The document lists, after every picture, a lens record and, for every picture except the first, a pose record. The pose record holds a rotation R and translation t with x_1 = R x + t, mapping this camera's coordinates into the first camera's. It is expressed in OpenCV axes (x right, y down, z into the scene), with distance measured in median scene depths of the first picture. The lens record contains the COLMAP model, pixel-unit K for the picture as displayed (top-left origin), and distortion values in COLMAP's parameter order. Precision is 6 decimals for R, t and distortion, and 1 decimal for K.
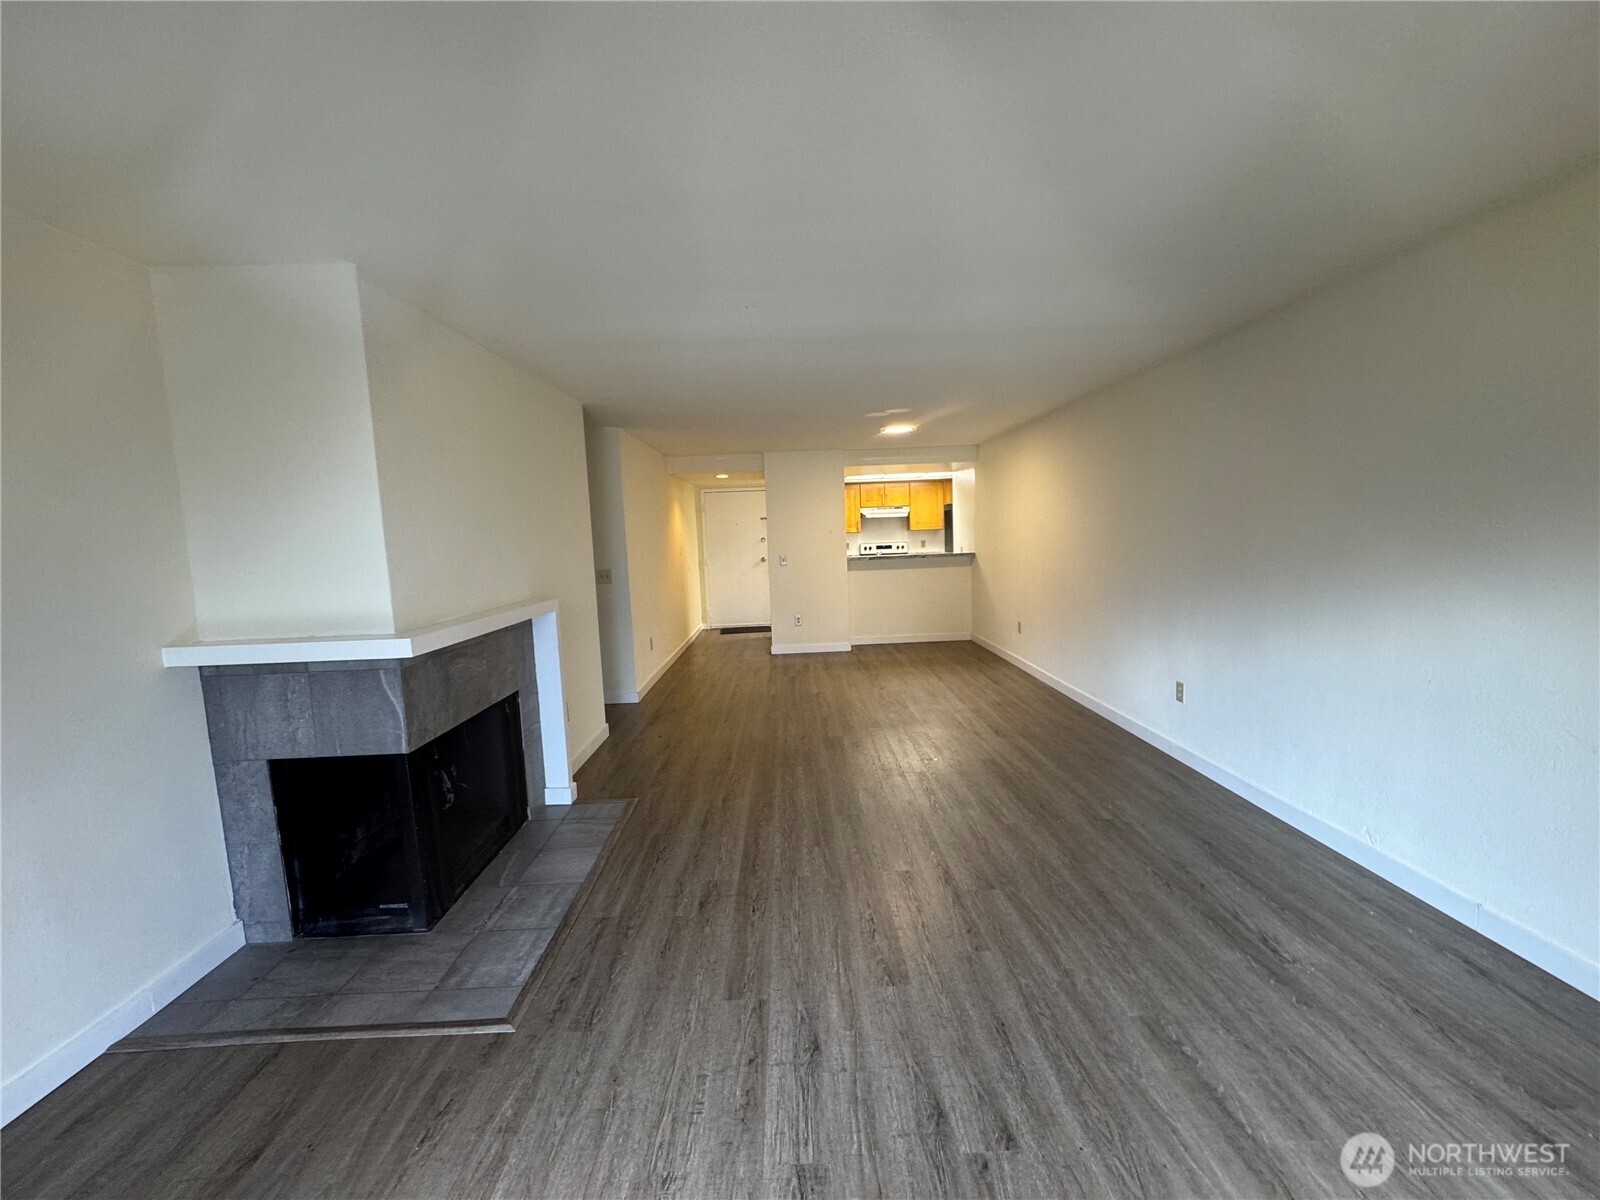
lens RADIAL K [[644.4, 0, 800.0], [0, 644.4, 600.0], [0, 0, 1]] dist [-0.001218, 0.000089]
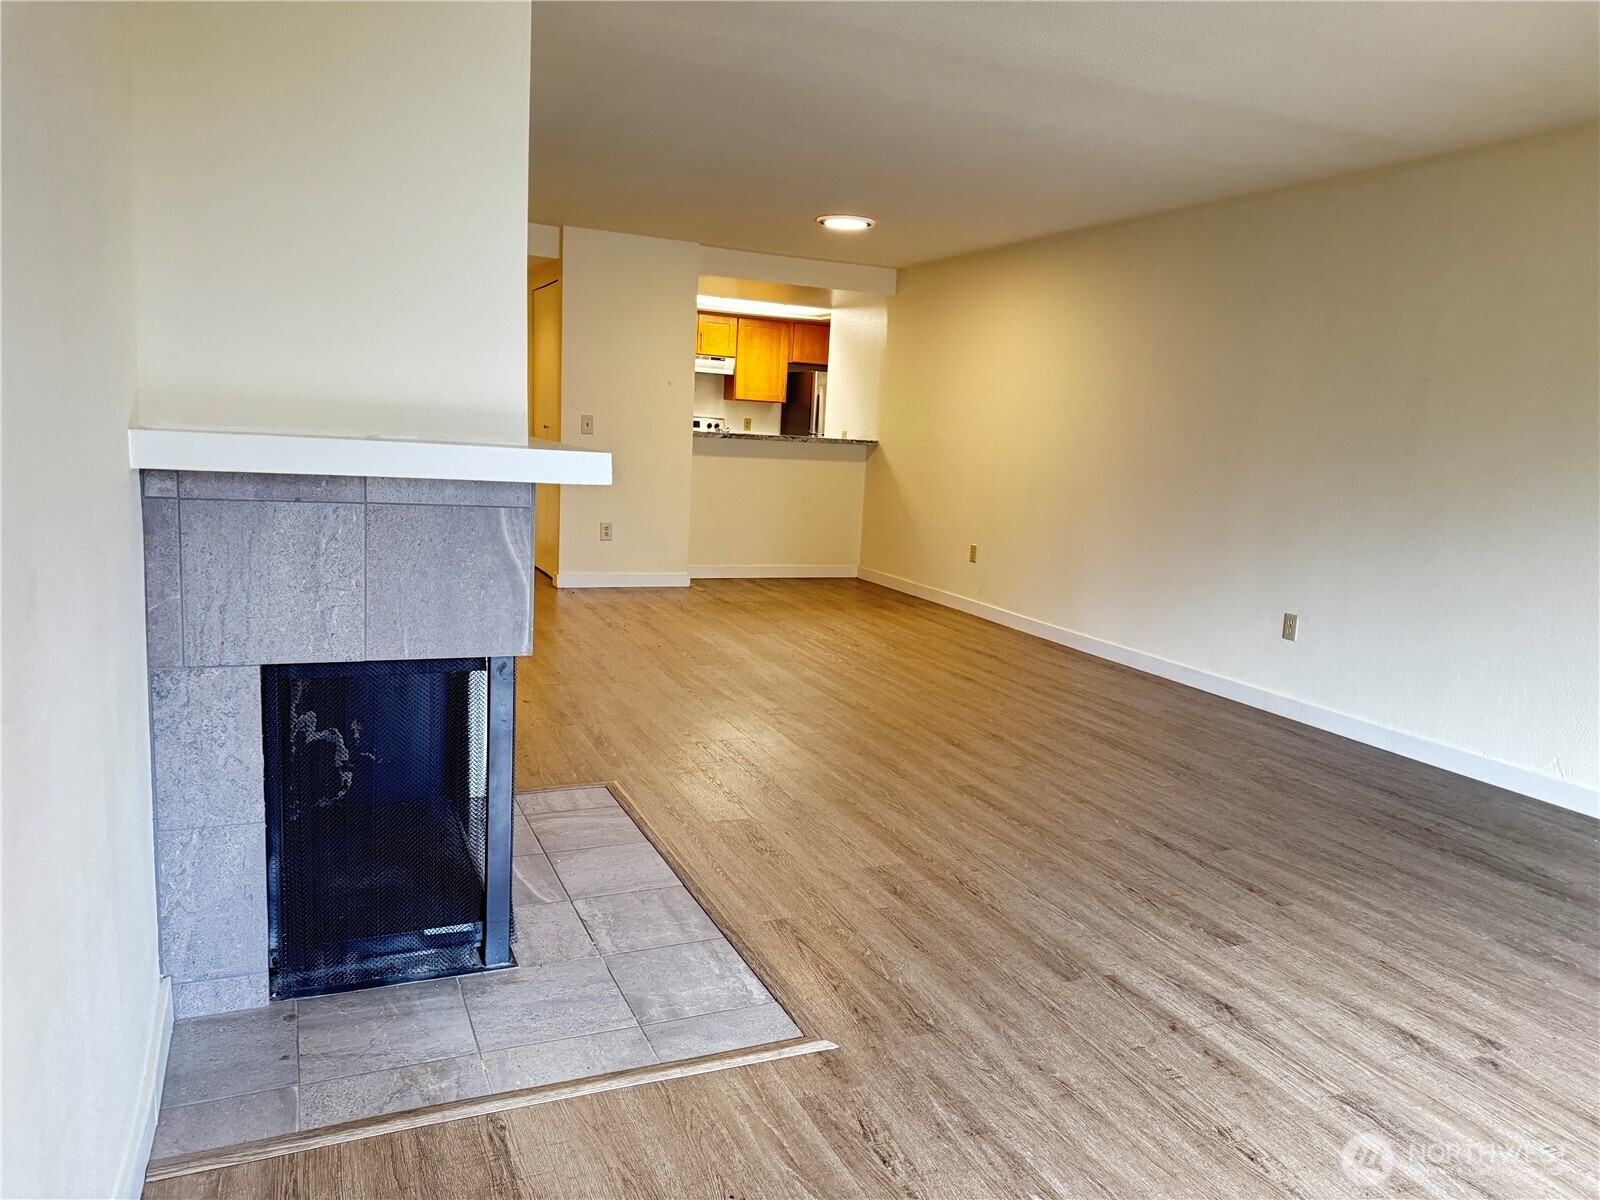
lens RADIAL K [[1129.2, 0, 800.0], [0, 1129.2, 600.0], [0, 0, 1]] dist [0.079740, -0.101602]
pose [[0.918099, 0.029119, 0.395281, -0.793686], [-0.050306, 0.997793, 0.043338, 0.131310], [-0.393146, -0.059673, 0.917537, -0.034137]]
